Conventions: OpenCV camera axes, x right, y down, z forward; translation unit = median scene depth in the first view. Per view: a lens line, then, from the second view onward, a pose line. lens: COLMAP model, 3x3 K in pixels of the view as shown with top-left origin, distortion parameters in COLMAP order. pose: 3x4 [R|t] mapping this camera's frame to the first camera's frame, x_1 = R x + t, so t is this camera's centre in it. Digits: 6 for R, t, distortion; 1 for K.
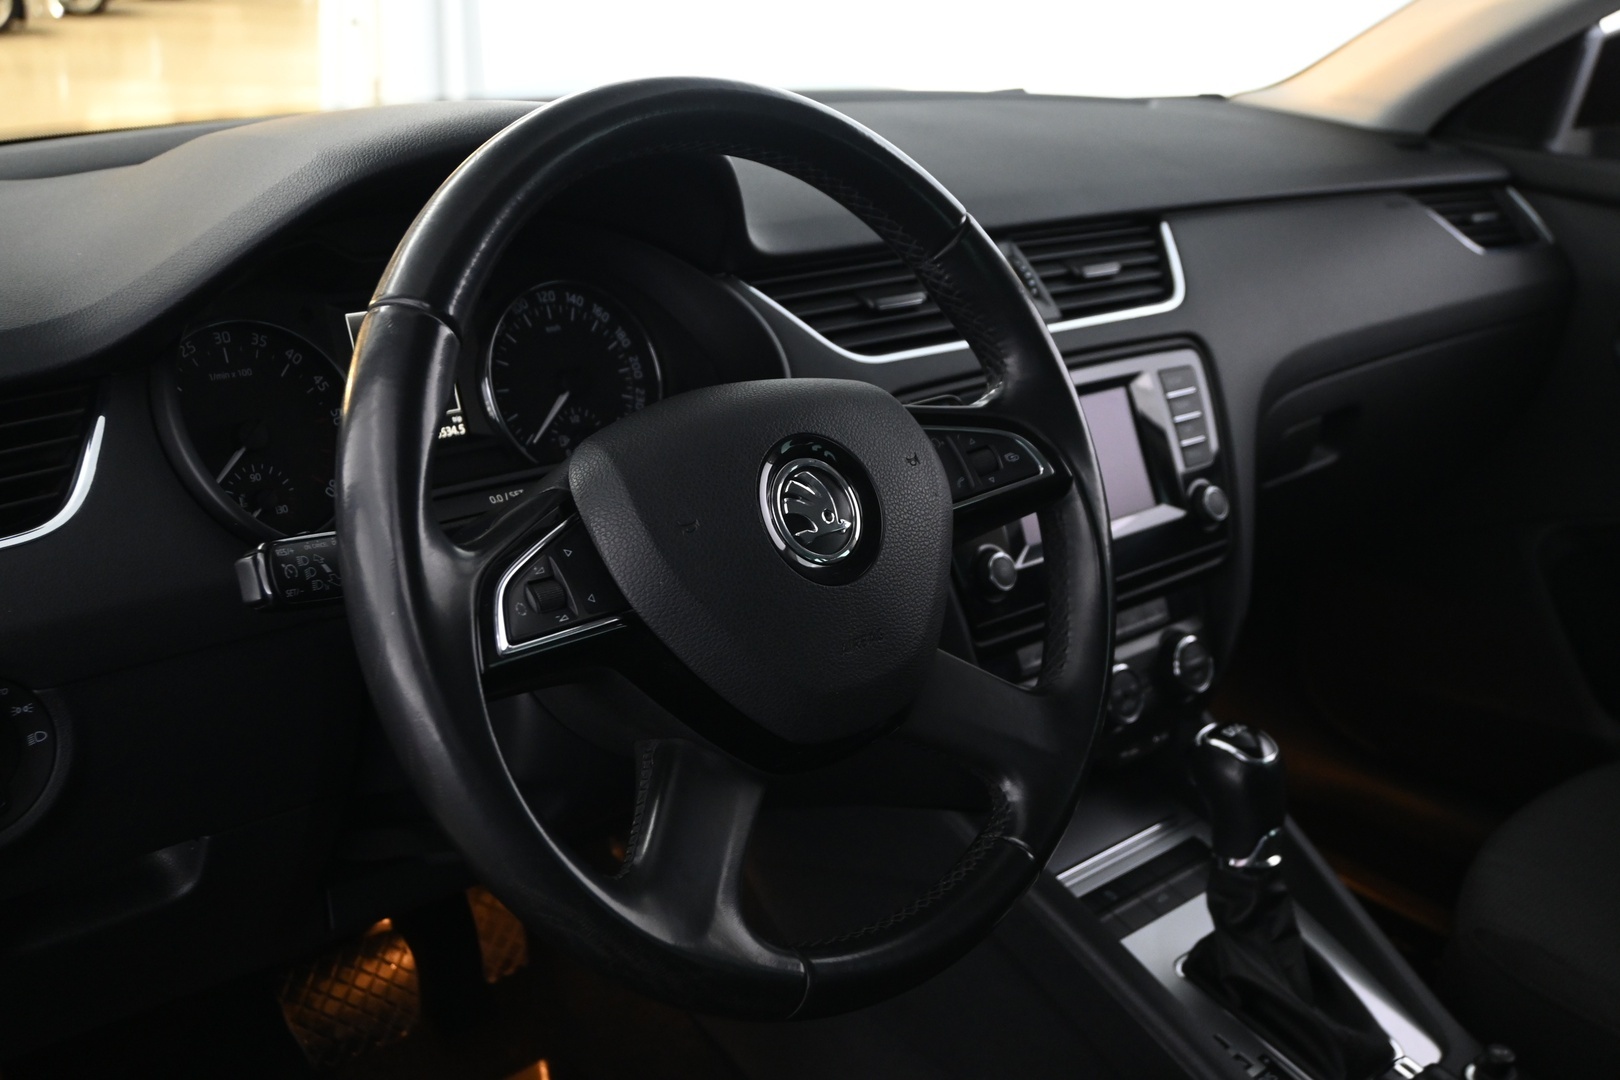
lens RADIAL K [[1758.5, 0, 810.0], [0, 1758.5, 540.0], [0, 0, 1]] dist [-0.010133, 0.019123]
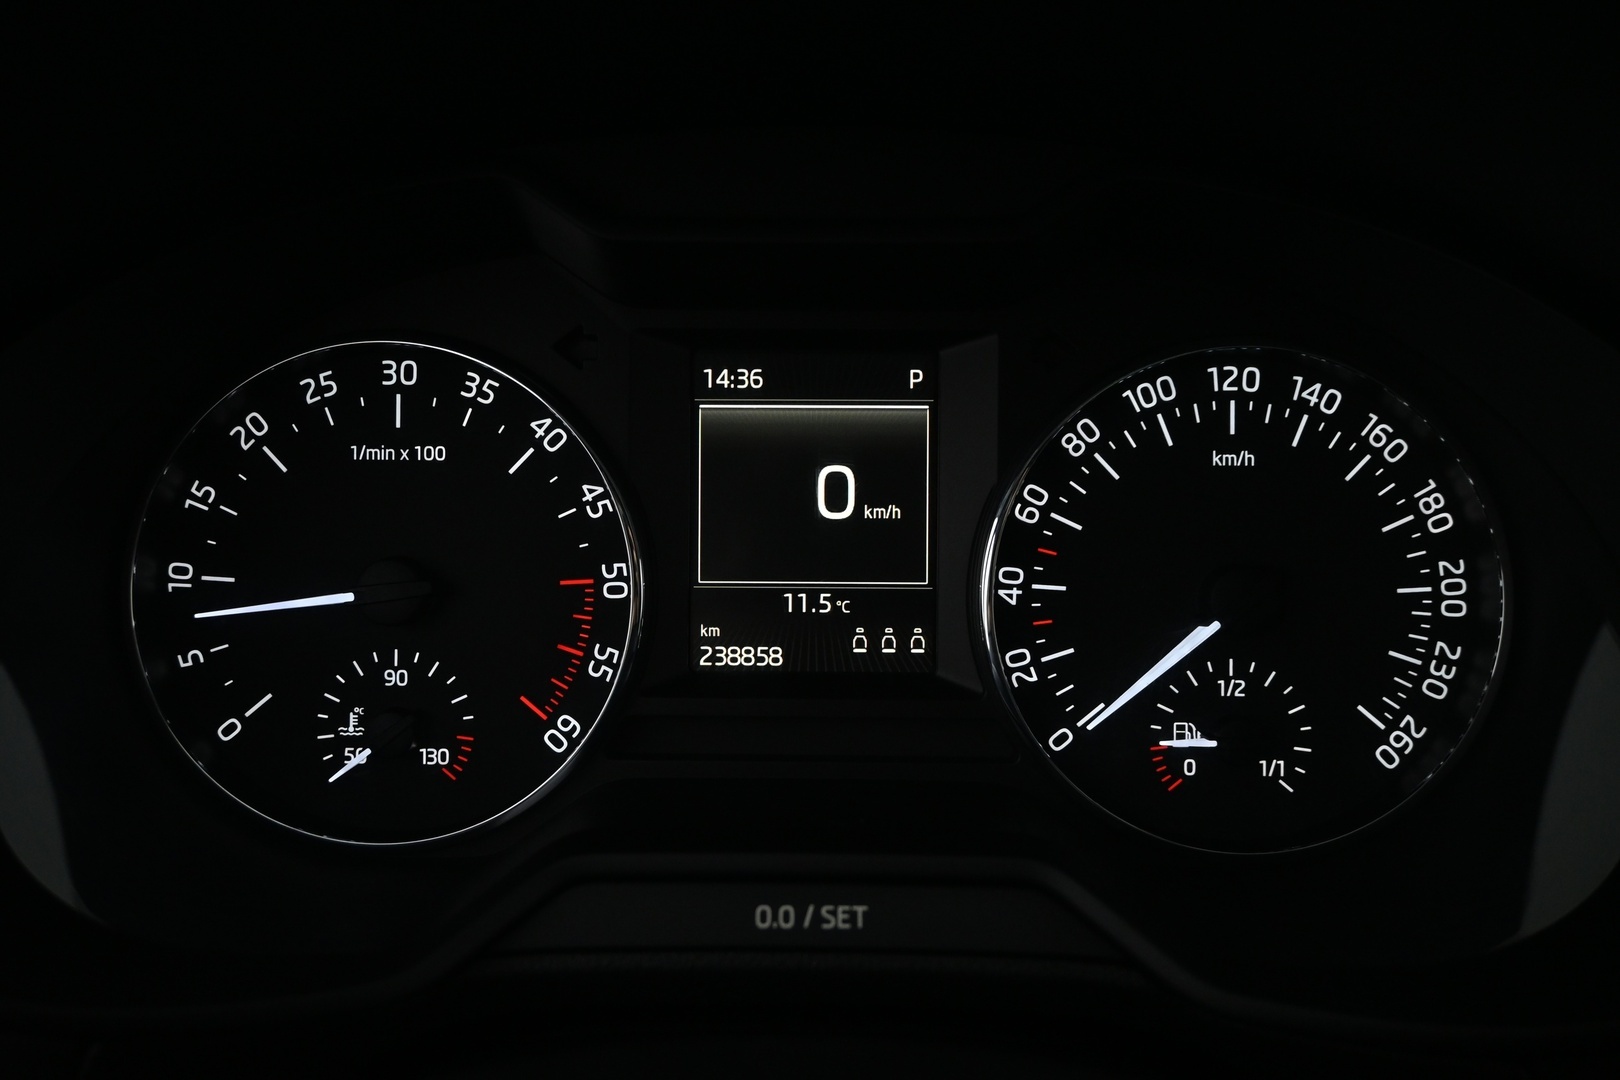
lens RADIAL K [[1439.6, 0, 810.0], [0, 1439.6, 540.0], [0, 0, 1]] dist [-0.001541, 0.000257]
pose [[0.717210, 0.232026, -0.657095, 0.006191], [-0.201650, 0.971702, 0.123018, -0.119226], [0.667043, 0.044273, 0.743702, 0.666252]]
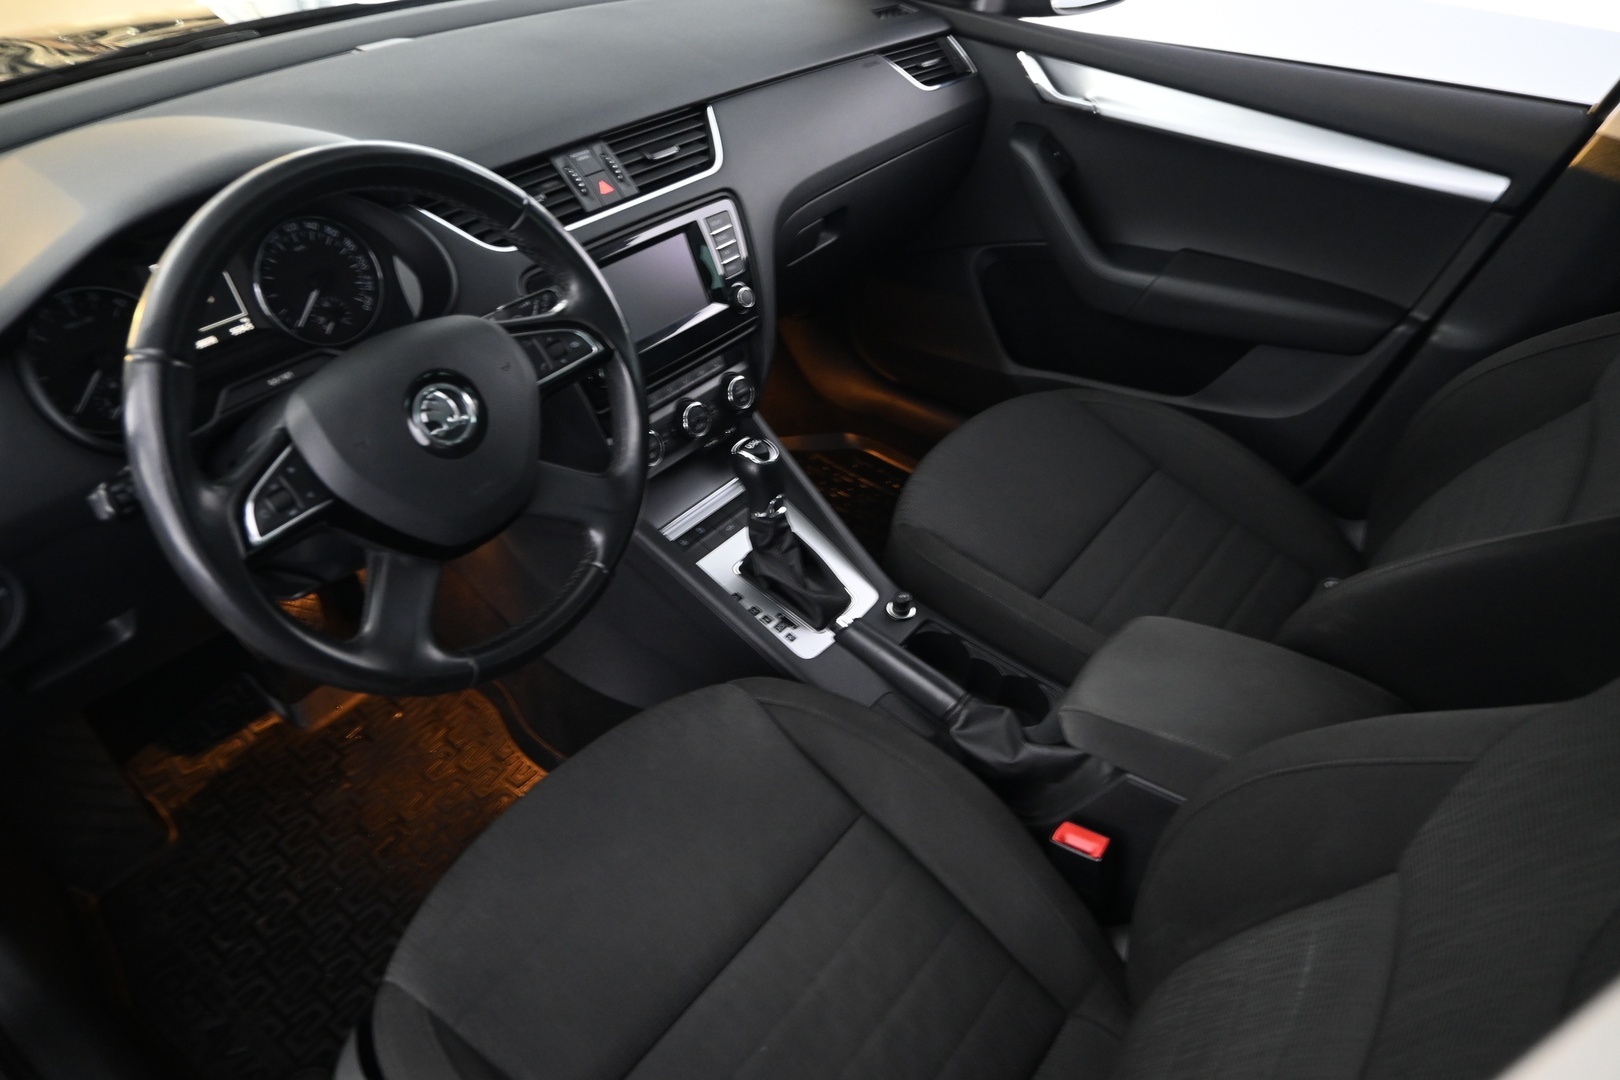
lens RADIAL K [[1106.1, 0, 810.0], [0, 1106.1, 540.0], [0, 0, 1]] dist [-0.003661, 0.003088]
pose [[0.985184, -0.111624, 0.130201, 0.142680], [0.062587, 0.940838, 0.333028, -0.169791], [-0.159672, -0.319945, 0.933884, -0.083421]]
